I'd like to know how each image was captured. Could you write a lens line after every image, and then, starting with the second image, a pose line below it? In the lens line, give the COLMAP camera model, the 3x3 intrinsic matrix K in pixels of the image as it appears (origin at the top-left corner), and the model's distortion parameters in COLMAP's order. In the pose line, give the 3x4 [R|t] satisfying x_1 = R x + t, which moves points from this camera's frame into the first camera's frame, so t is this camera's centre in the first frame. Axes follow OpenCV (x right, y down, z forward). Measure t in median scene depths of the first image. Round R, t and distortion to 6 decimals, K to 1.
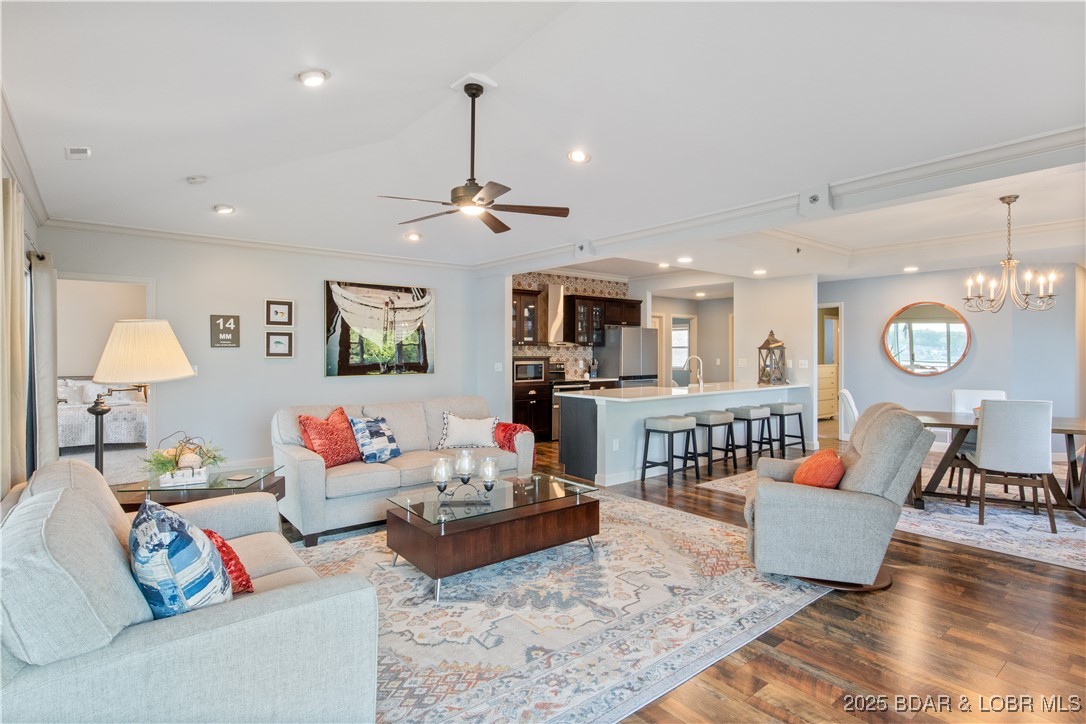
lens RADIAL K [[543.3, 0, 543.2], [0, 543.3, 355.8], [0, 0, 1]] dist [-0.011185, 0.000757]
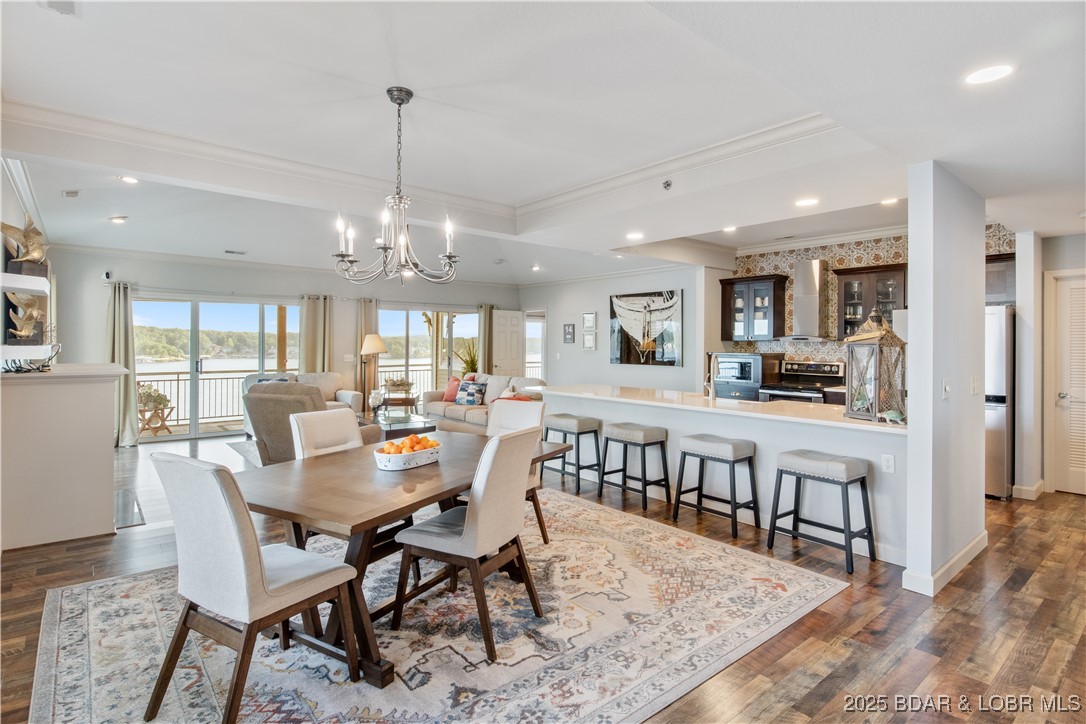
lens RADIAL K [[549.6, 0, 541.7], [0, 549.6, 340.8], [0, 0, 1]] dist [-0.005577, -0.000331]
pose [[0.015071, -0.004270, -0.999877, 0.960292], [-0.014245, 0.999888, -0.004485, -0.011454], [0.999785, 0.014311, 0.015008, 0.748300]]
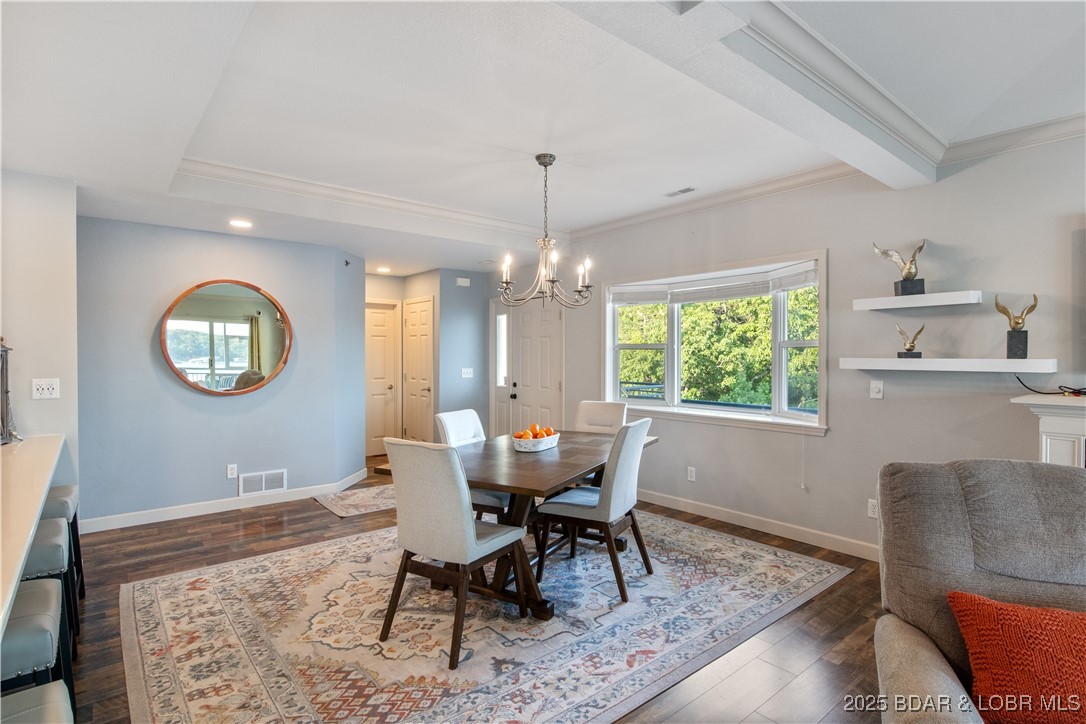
lens RADIAL K [[543.3, 0, 543.2], [0, 543.3, 355.8], [0, 0, 1]] dist [-0.011185, 0.000757]
pose [[-0.012771, 0.000332, 0.999918, 0.057290], [0.007428, 0.999972, -0.000237, -0.008079], [-0.999891, 0.007424, -0.012773, 0.659027]]
